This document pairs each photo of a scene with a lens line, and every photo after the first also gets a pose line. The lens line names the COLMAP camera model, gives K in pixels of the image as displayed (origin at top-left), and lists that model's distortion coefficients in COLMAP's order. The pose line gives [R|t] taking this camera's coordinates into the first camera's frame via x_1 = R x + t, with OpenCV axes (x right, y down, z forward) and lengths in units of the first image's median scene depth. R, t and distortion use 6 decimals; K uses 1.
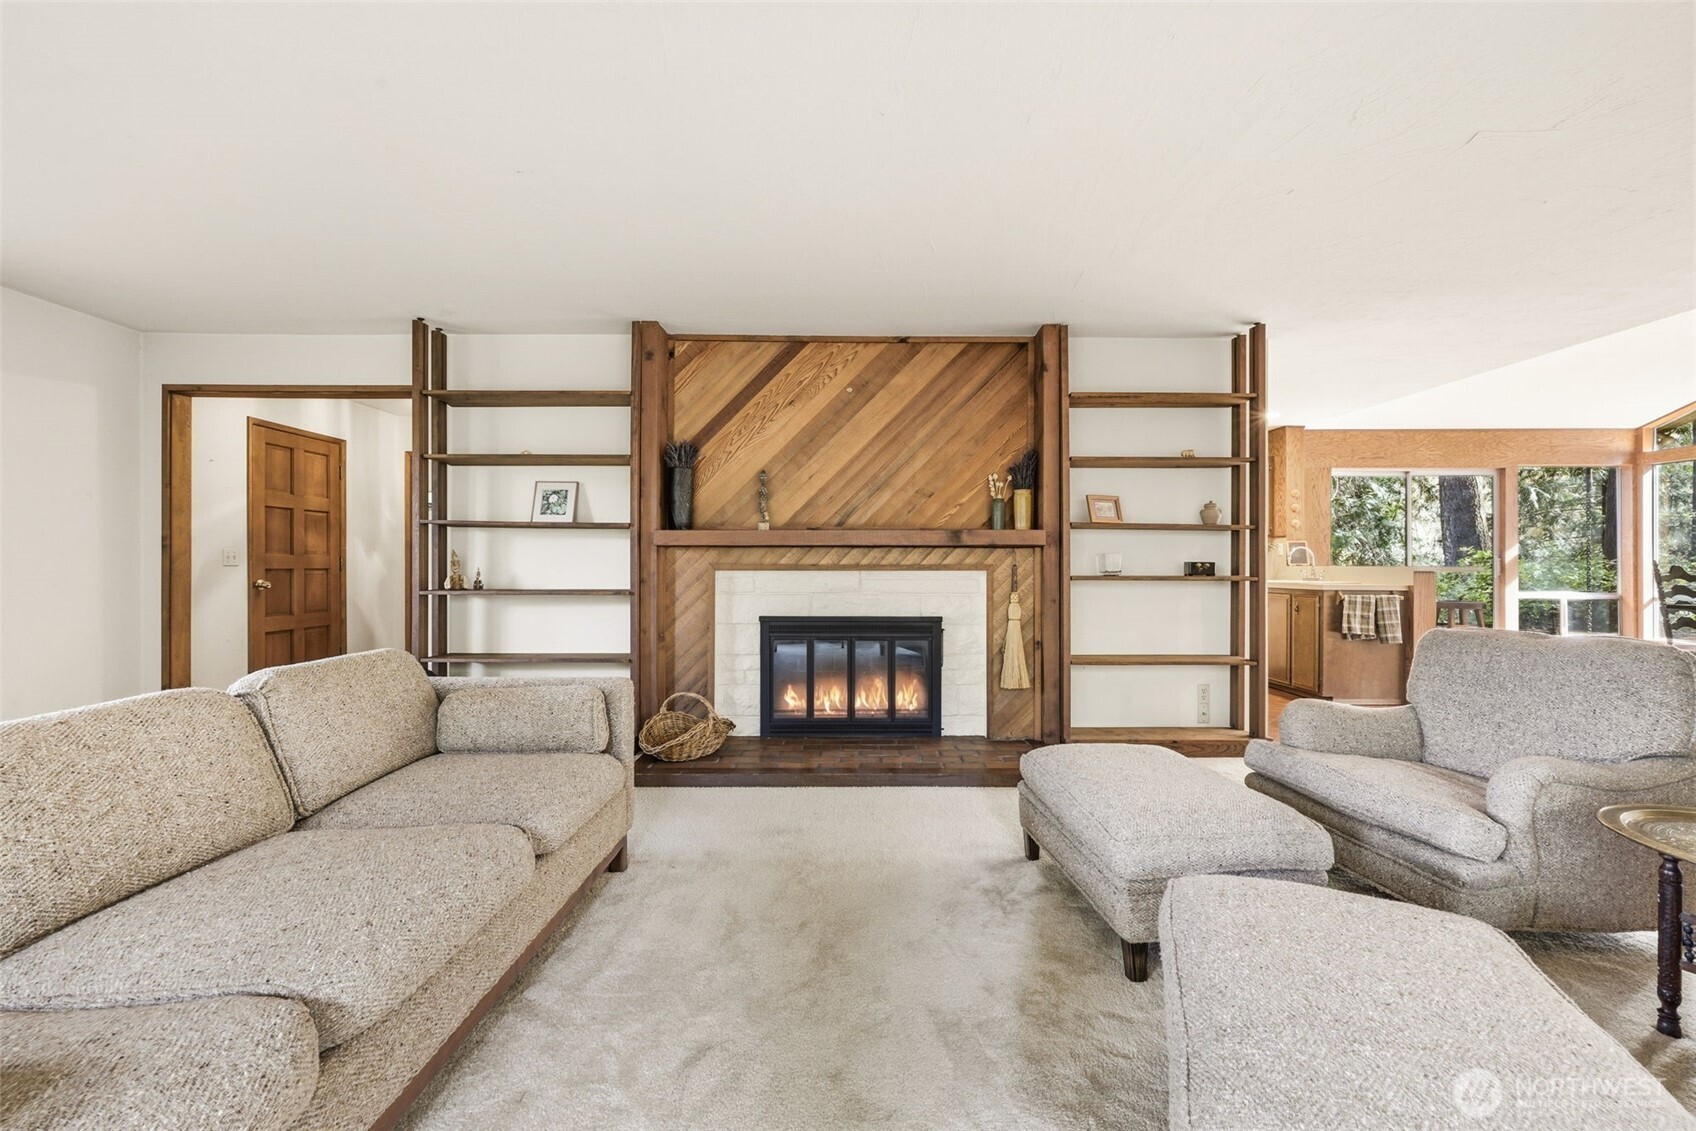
lens RADIAL K [[690.0, 0, 846.6], [0, 690.0, 566.1], [0, 0, 1]] dist [-0.000958, 0.000440]
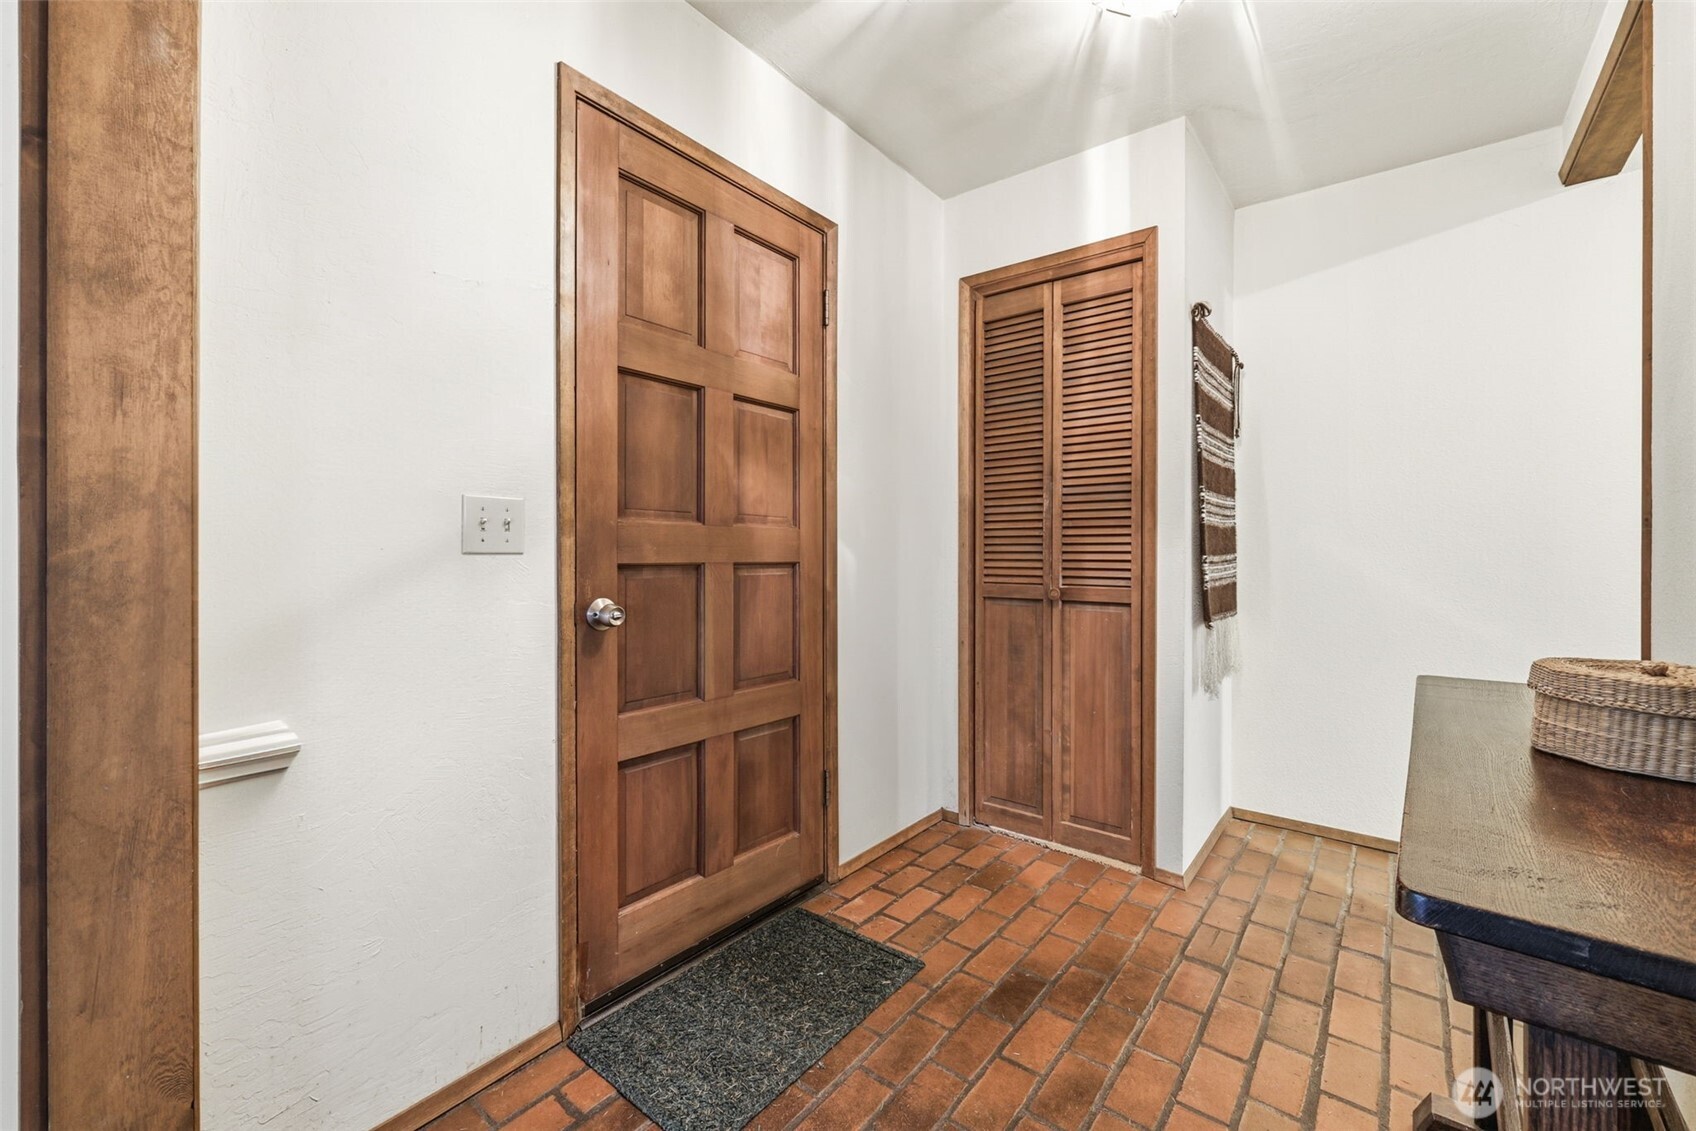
lens RADIAL K [[690.0, 0, 841.7], [0, 690.0, 557.4], [0, 0, 1]] dist [-0.000958, 0.000440]
pose [[0.778859, 0.002087, -0.627195, -0.690764], [-0.000553, 0.999996, 0.002642, -0.000302], [0.627198, -0.001711, 0.778858, 1.004378]]
